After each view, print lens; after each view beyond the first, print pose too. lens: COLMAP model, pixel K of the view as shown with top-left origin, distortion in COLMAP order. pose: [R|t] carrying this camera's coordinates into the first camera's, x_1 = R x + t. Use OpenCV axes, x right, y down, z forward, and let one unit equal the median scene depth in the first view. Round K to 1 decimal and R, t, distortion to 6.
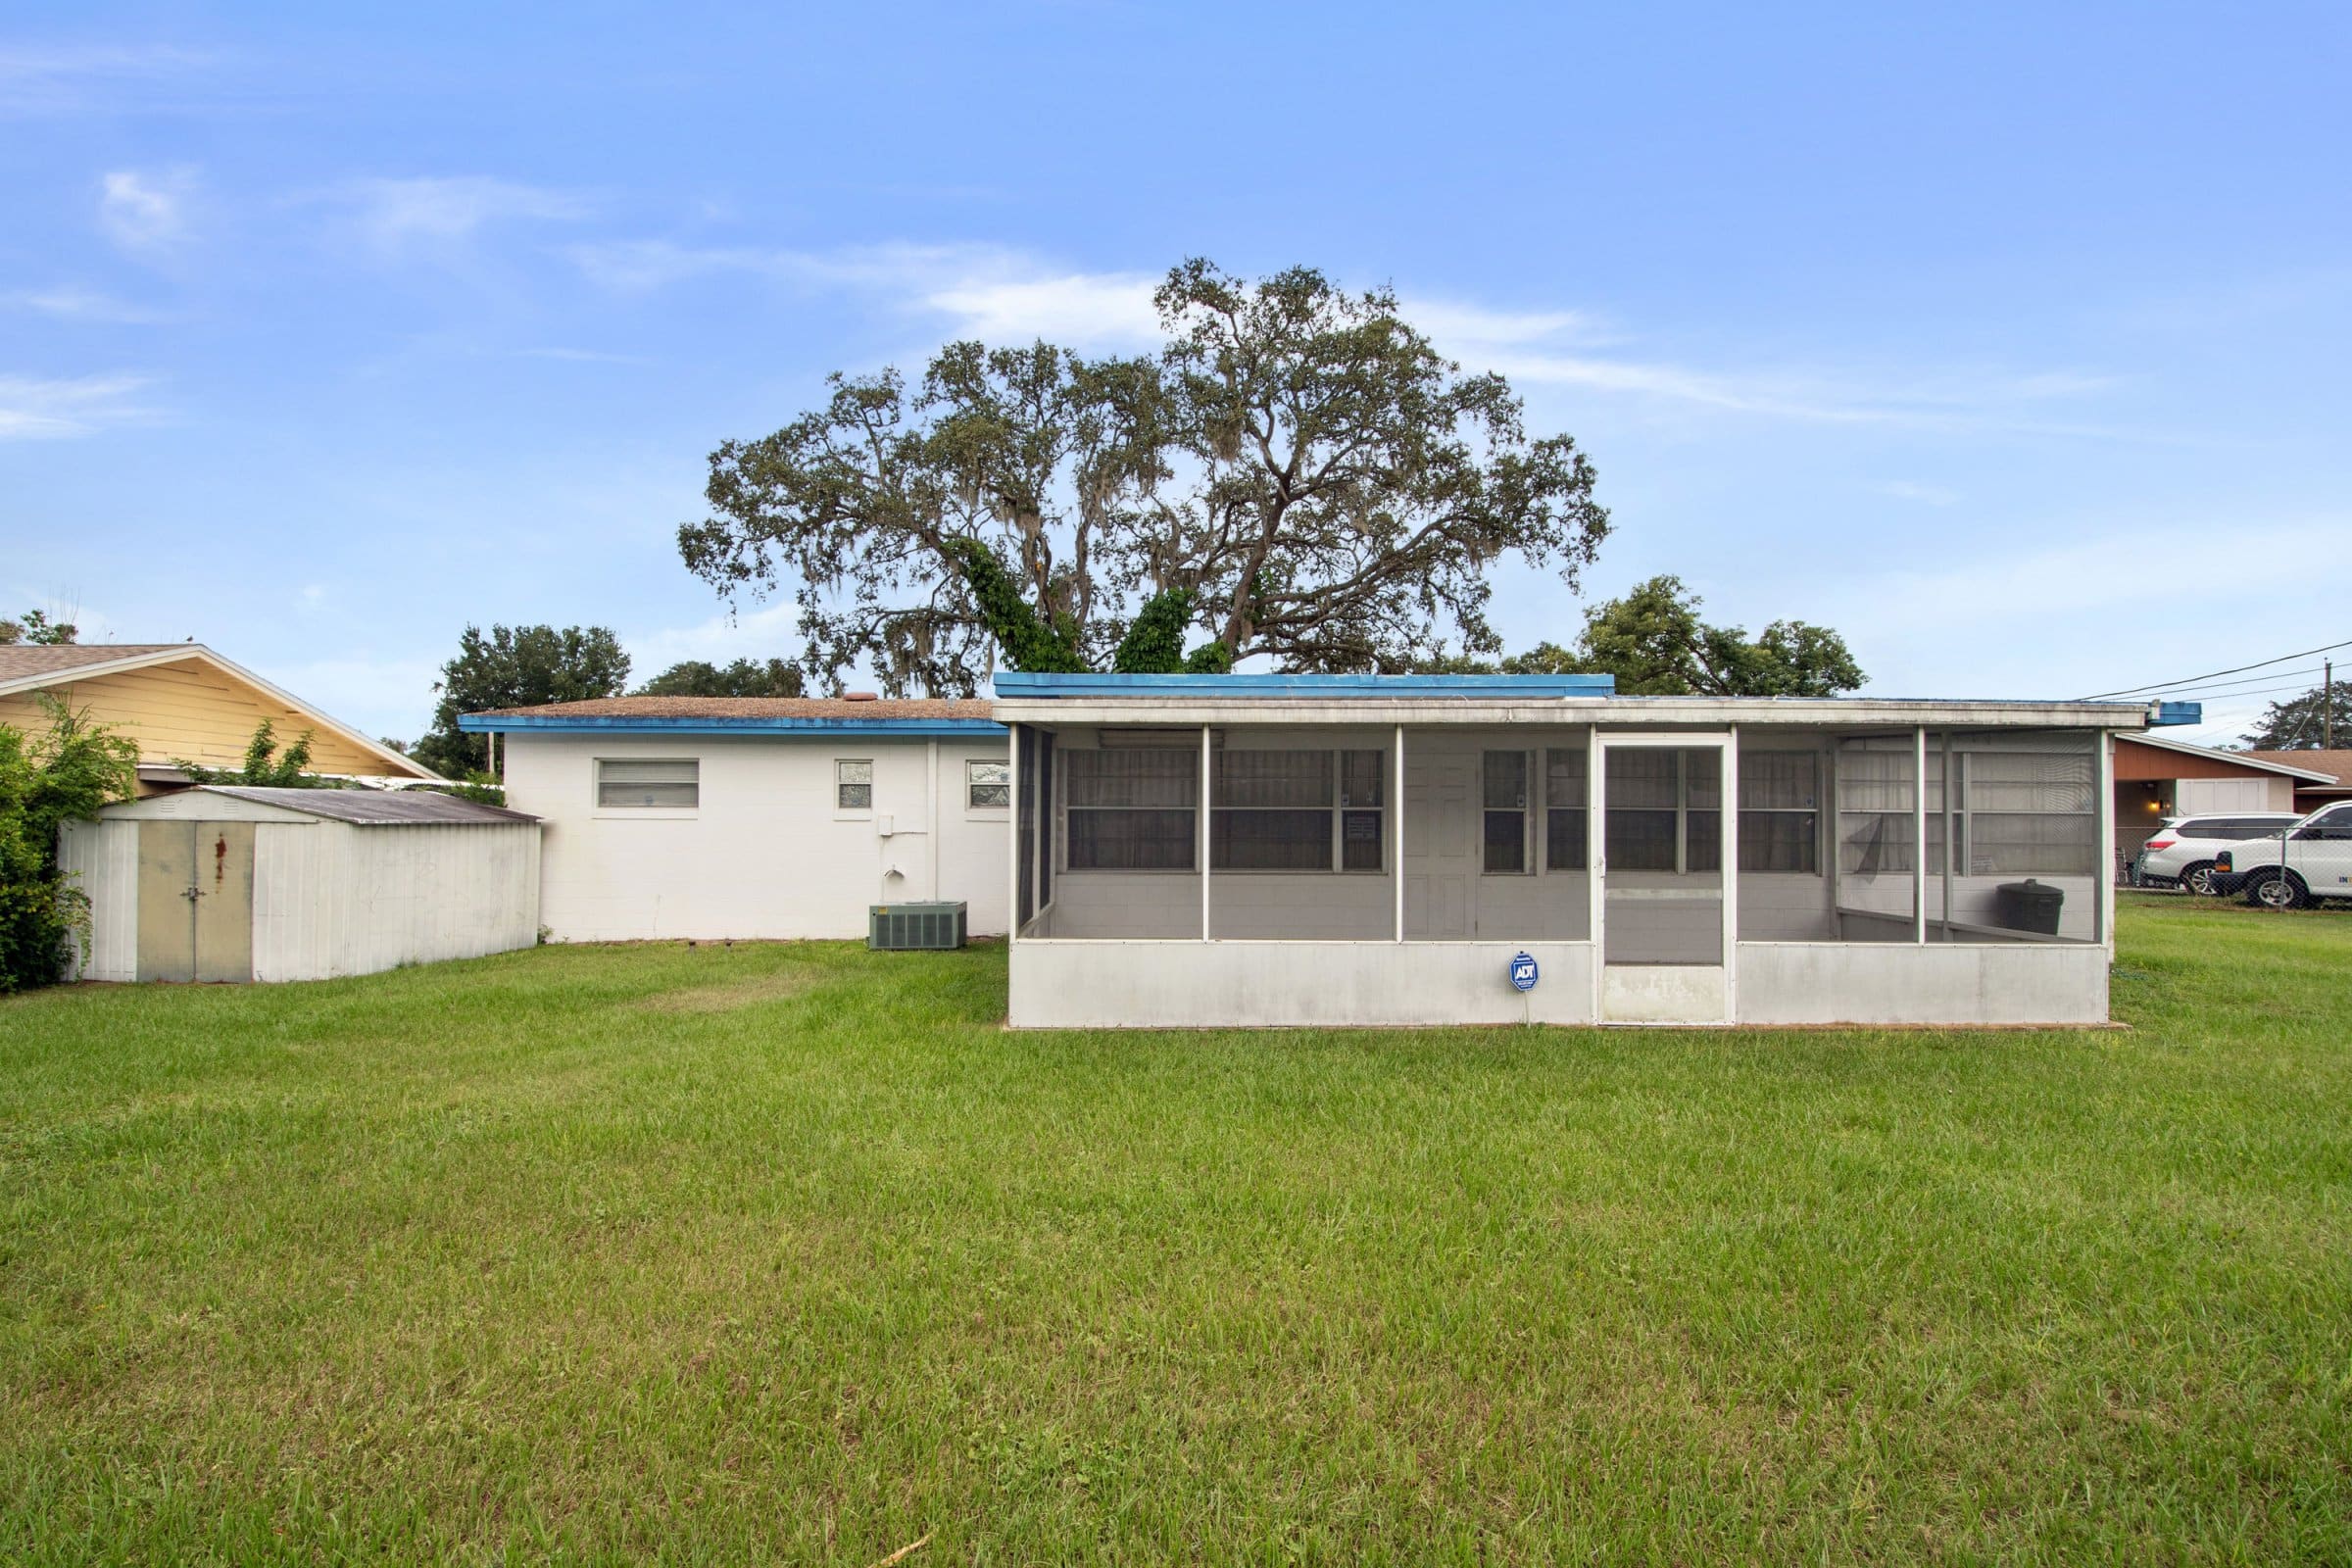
lens RADIAL K [[1052.0, 0, 1214.4], [0, 1052.0, 794.6], [0, 0, 1]] dist [0.014089, -0.022680]
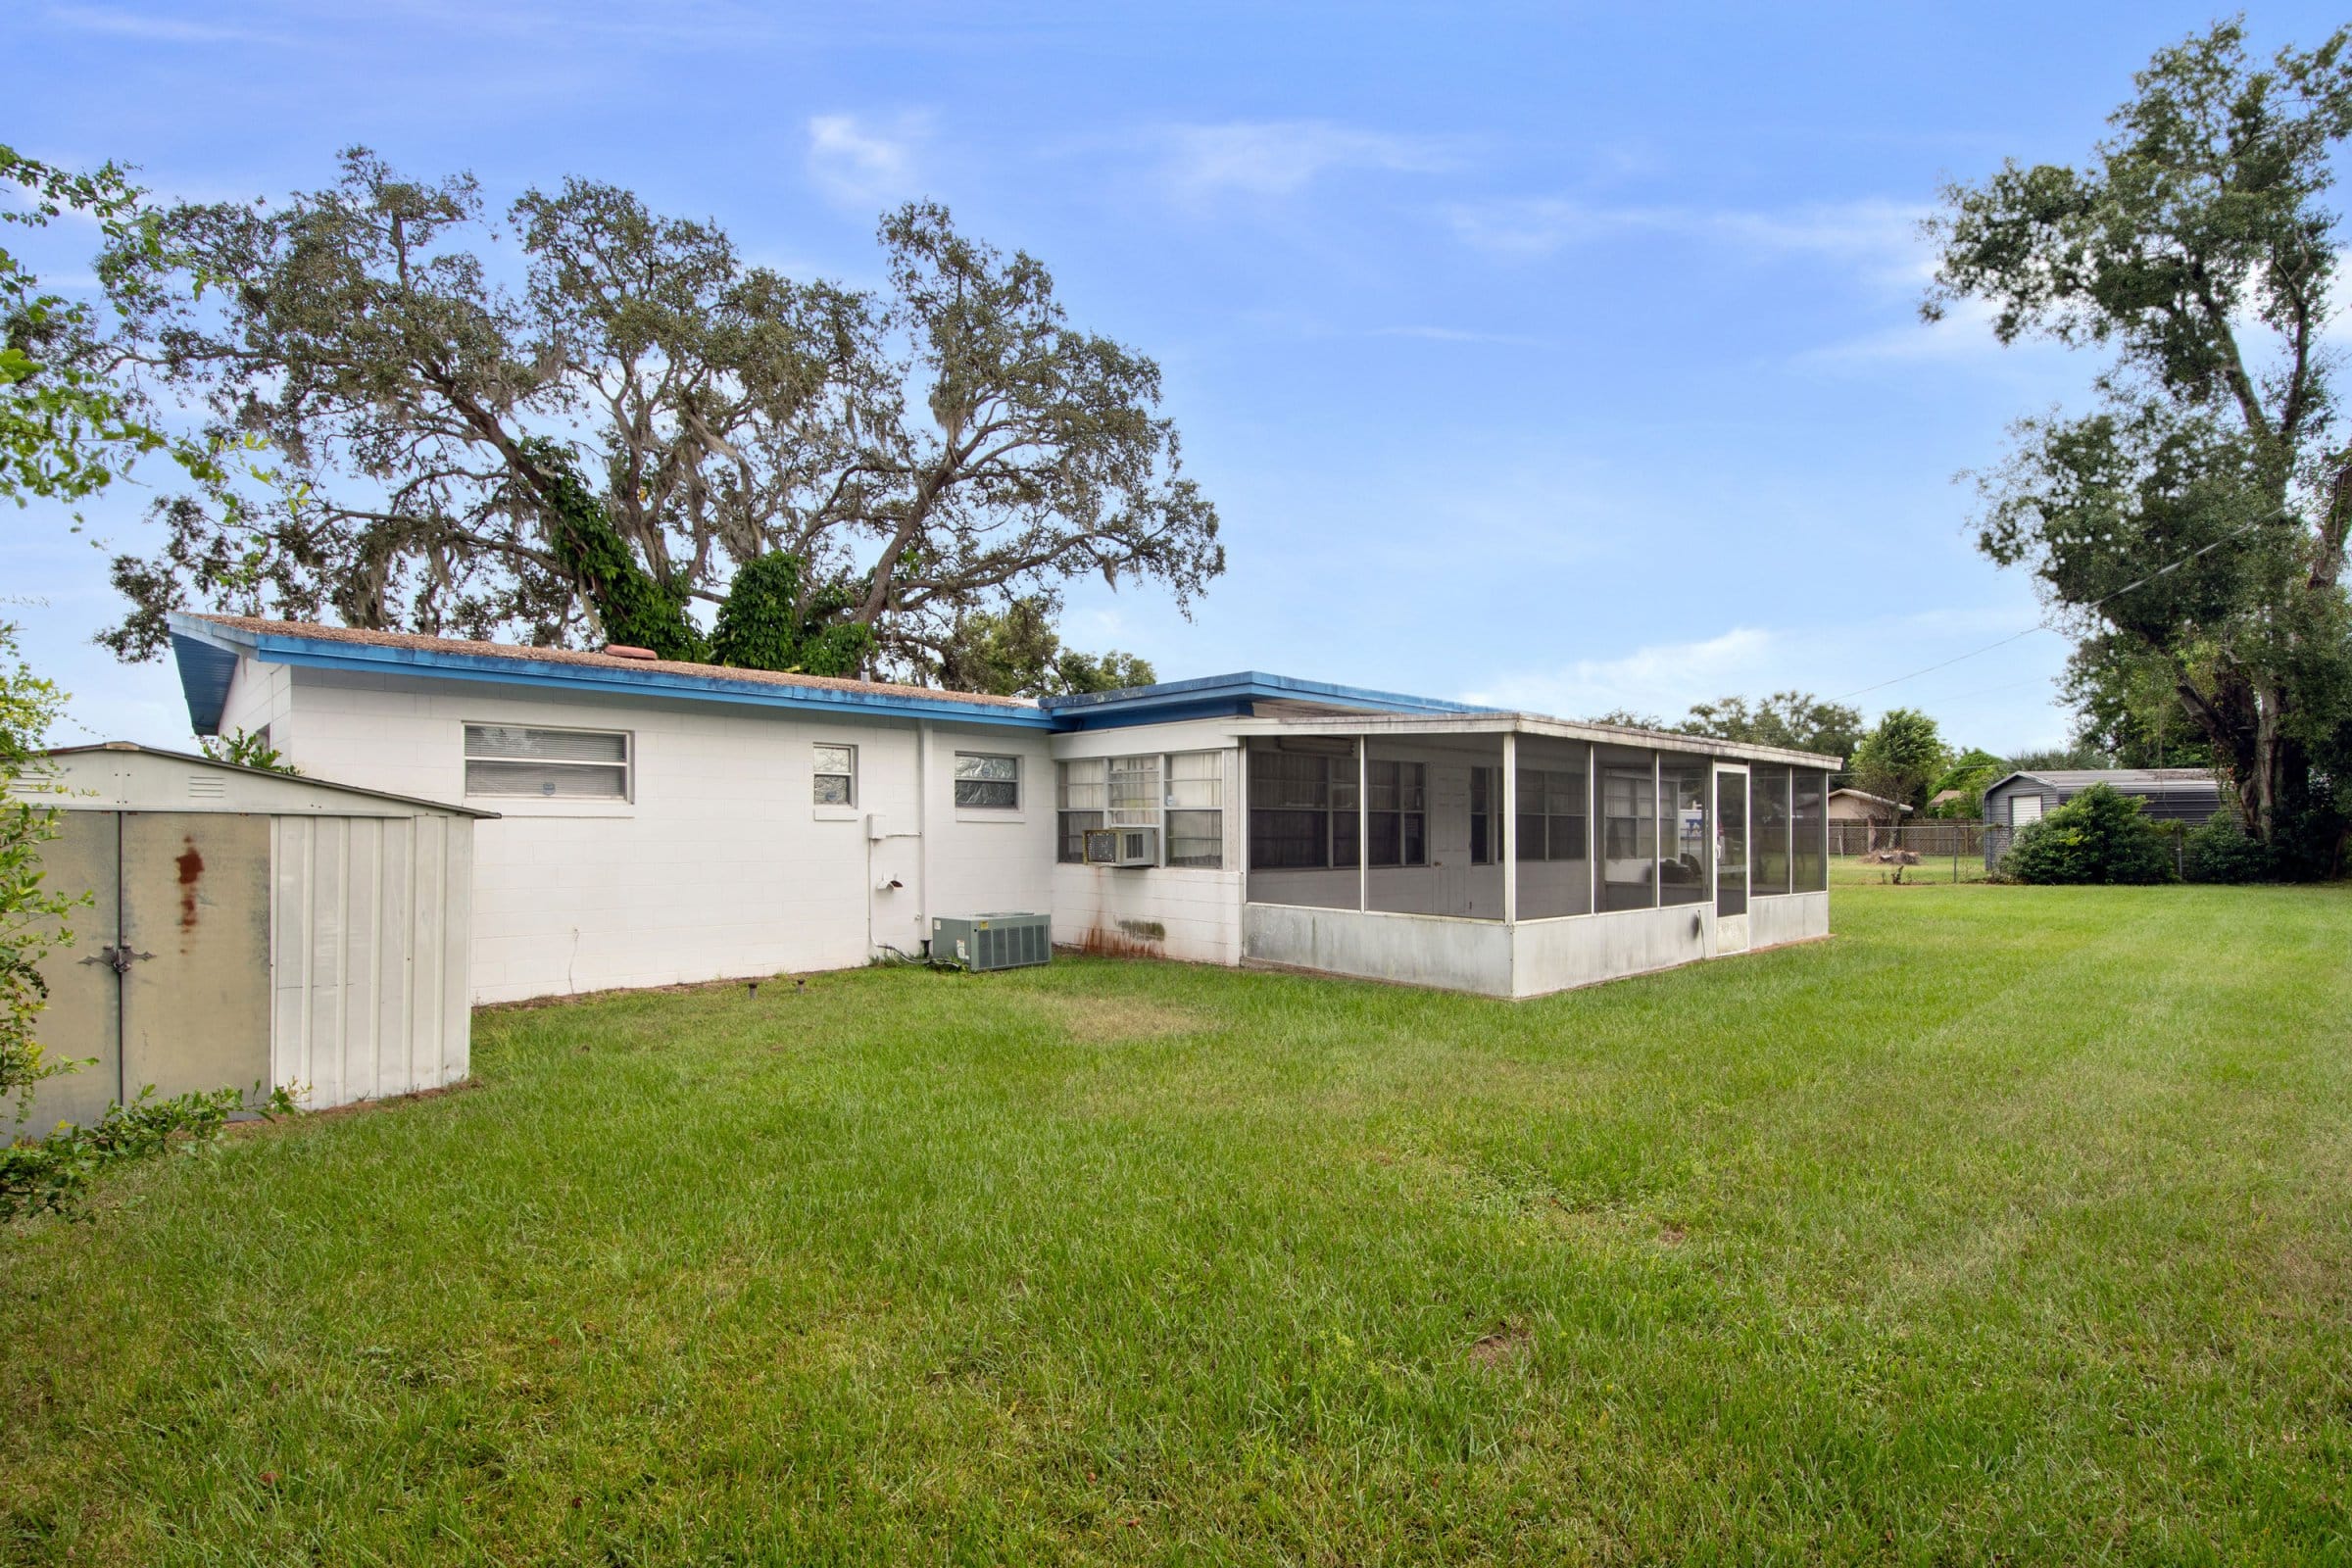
lens RADIAL K [[1101.0, 0, 1169.4], [0, 1101.0, 833.4], [0, 0, 1]] dist [-0.000868, 0.000049]
pose [[0.745903, -0.002973, 0.666048, -0.517761], [-0.017415, 0.999561, 0.023964, 0.007564], [-0.665826, -0.029474, 0.745524, 0.149301]]
